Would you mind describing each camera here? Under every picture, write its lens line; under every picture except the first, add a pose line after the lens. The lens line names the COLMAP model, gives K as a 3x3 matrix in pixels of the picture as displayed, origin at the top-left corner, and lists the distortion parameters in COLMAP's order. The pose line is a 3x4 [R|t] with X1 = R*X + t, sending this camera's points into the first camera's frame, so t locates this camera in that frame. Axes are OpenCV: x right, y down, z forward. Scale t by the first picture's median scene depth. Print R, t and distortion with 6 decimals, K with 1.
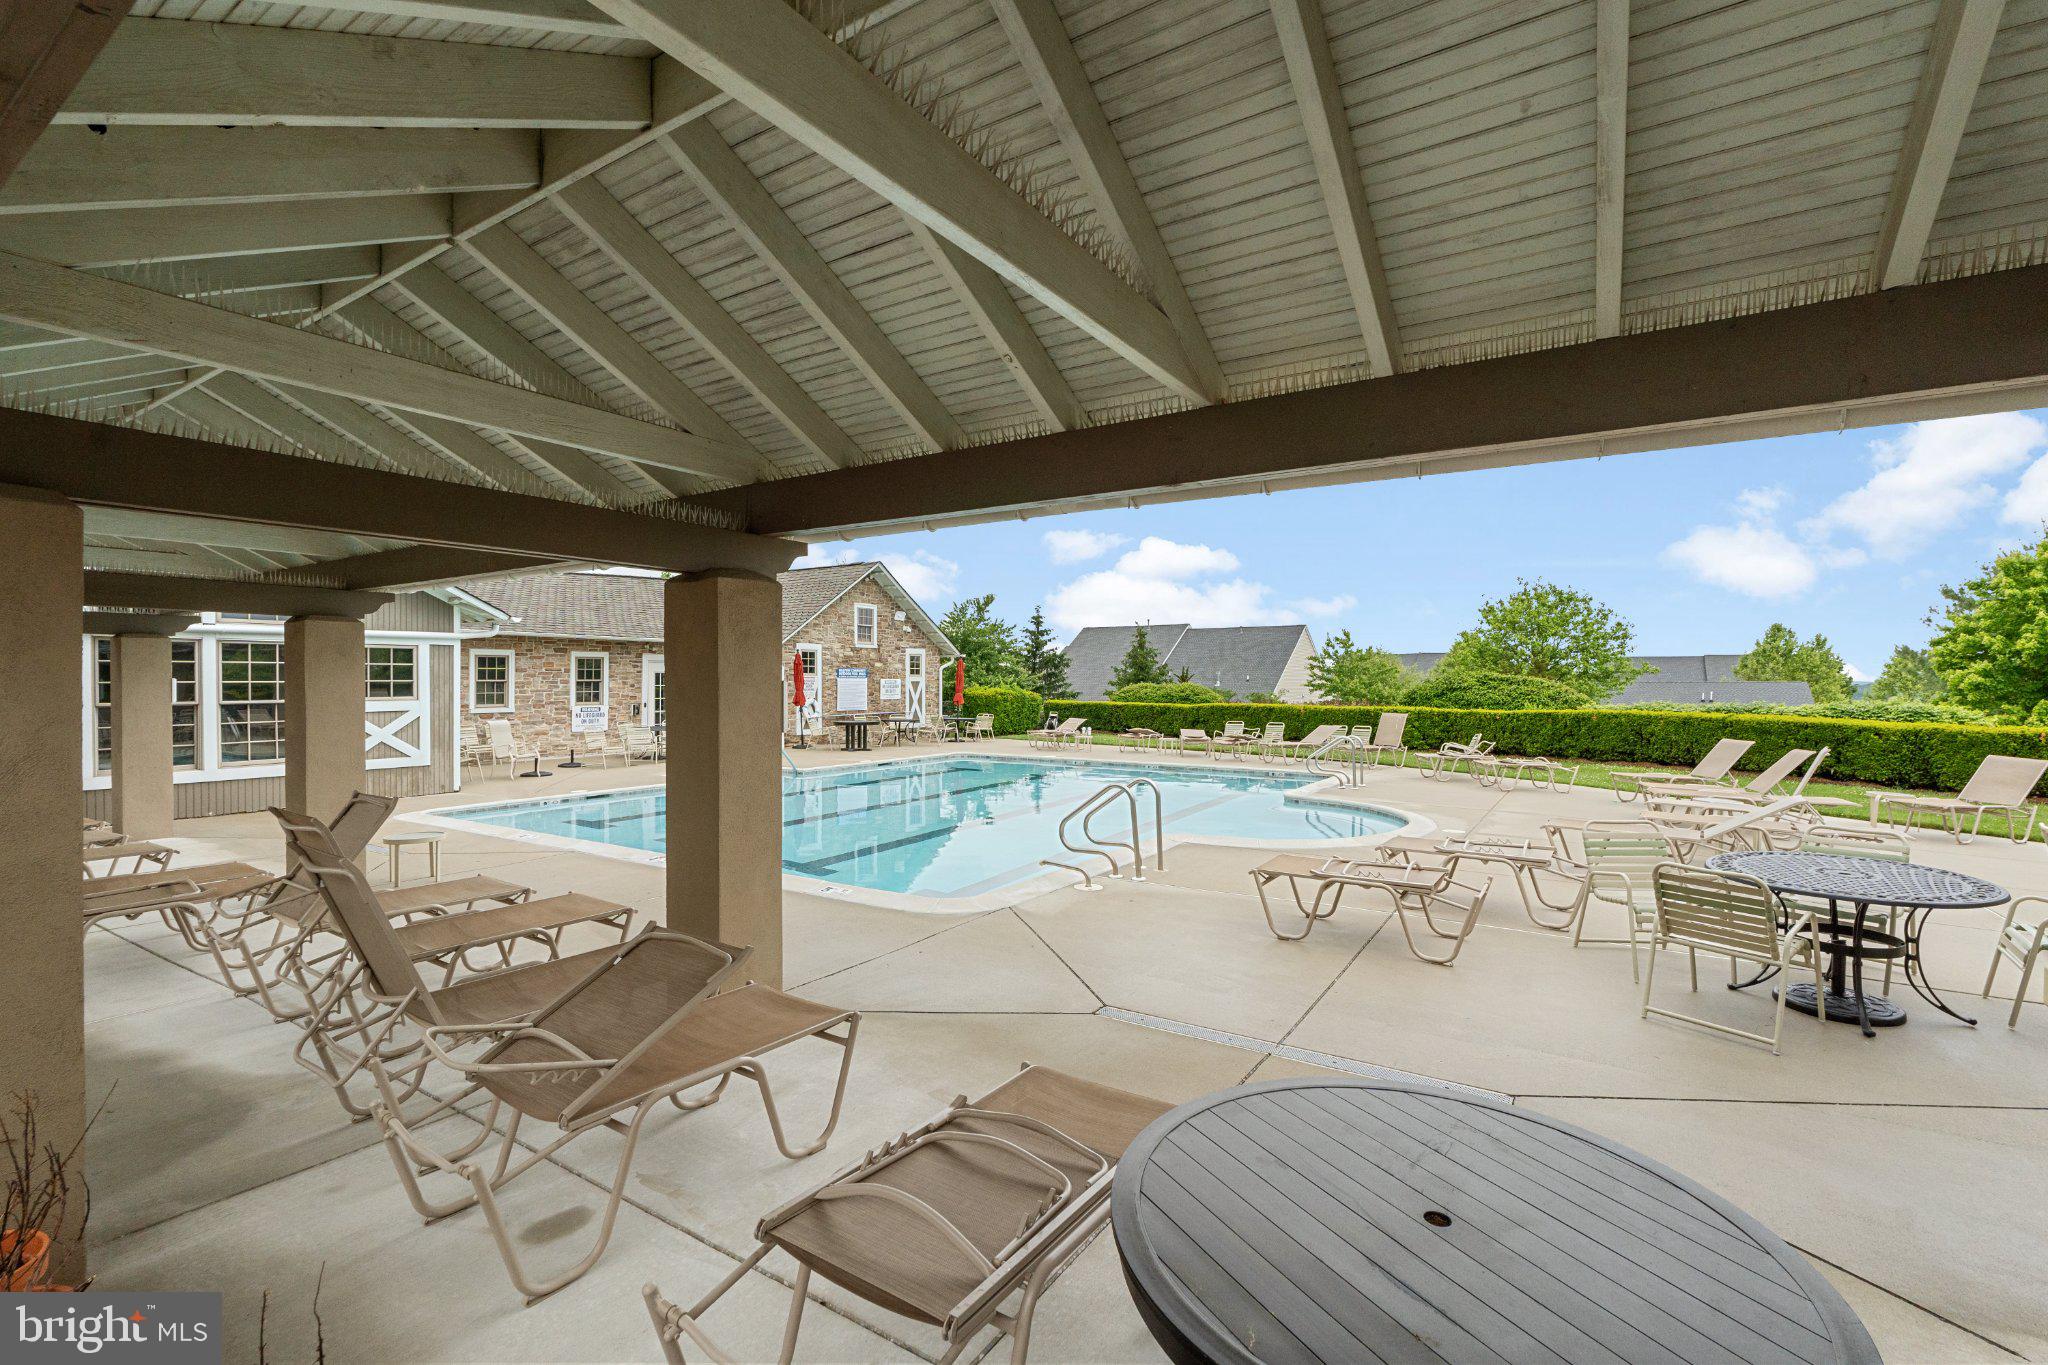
lens RADIAL K [[902.5, 0, 1024.0], [0, 902.5, 682.5], [0, 0, 1]] dist [-0.001160, 0.000289]
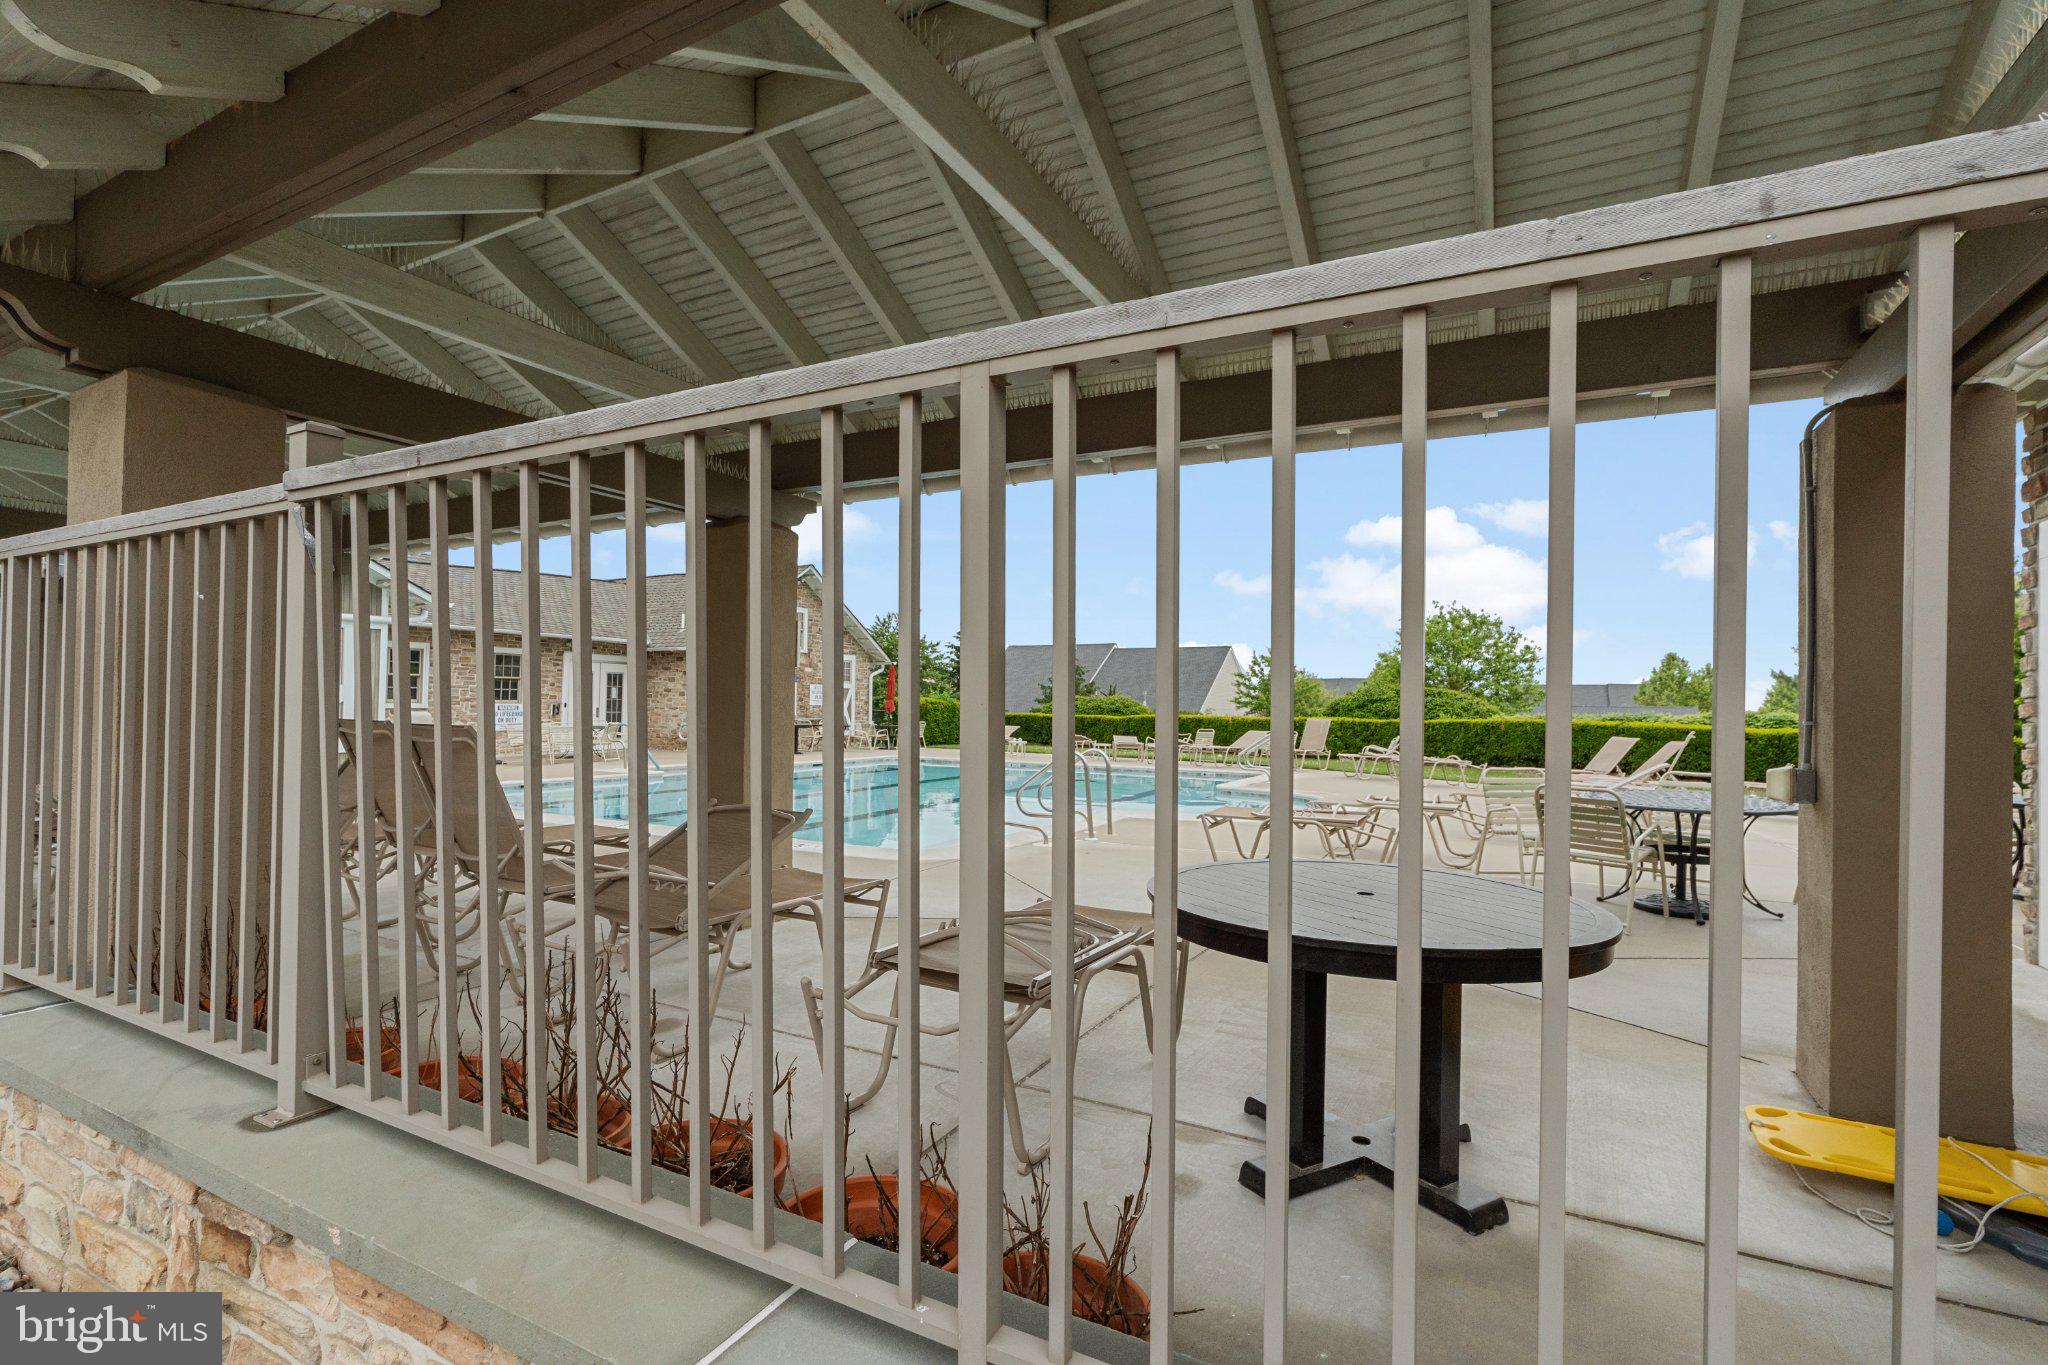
lens RADIAL K [[936.5, 0, 1024.6], [0, 936.5, 687.1], [0, 0, 1]] dist [-0.003209, -0.000073]
pose [[0.996101, 0.013908, 0.087118, -0.085405], [-0.012046, 0.999688, -0.021861, 0.101196], [-0.087395, 0.020726, 0.995958, -0.177377]]
